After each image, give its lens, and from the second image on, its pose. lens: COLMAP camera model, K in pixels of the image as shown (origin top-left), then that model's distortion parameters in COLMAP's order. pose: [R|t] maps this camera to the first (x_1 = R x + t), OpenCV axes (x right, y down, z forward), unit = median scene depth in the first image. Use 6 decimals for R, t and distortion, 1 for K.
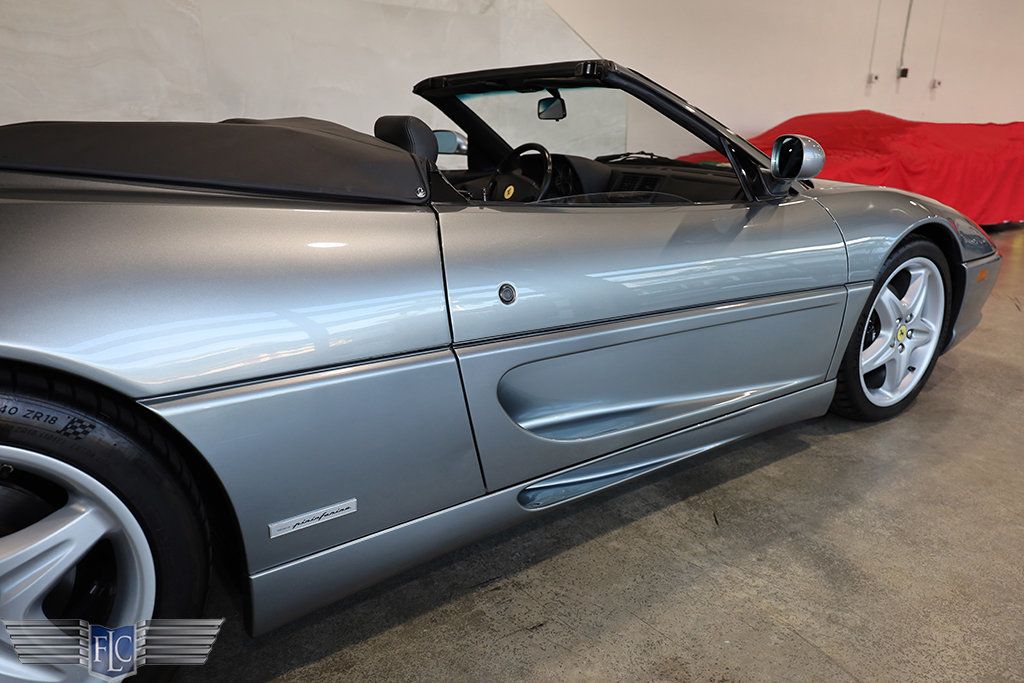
lens RADIAL K [[706.3, 0, 512.0], [0, 706.3, 341.5], [0, 0, 1]] dist [0.004314, -0.000213]
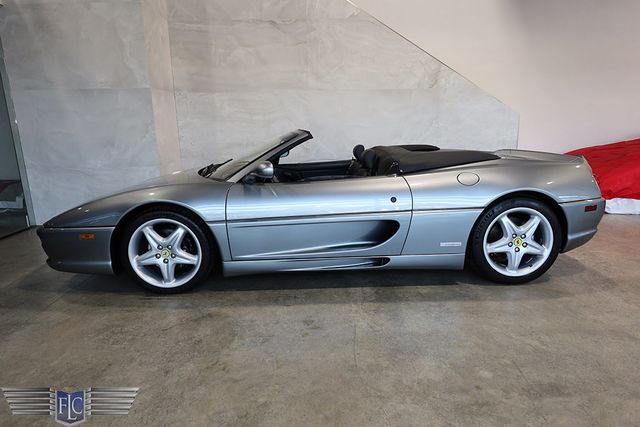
lens RADIAL K [[395.1, 0, 324.1], [0, 395.1, 220.0], [0, 0, 1]] dist [-0.001115, -0.000232]
pose [[0.843839, 0.093939, -0.528309, 0.687282], [-0.126537, 0.991627, -0.025789, 0.027035], [0.521463, 0.088613, 0.848660, -0.321666]]
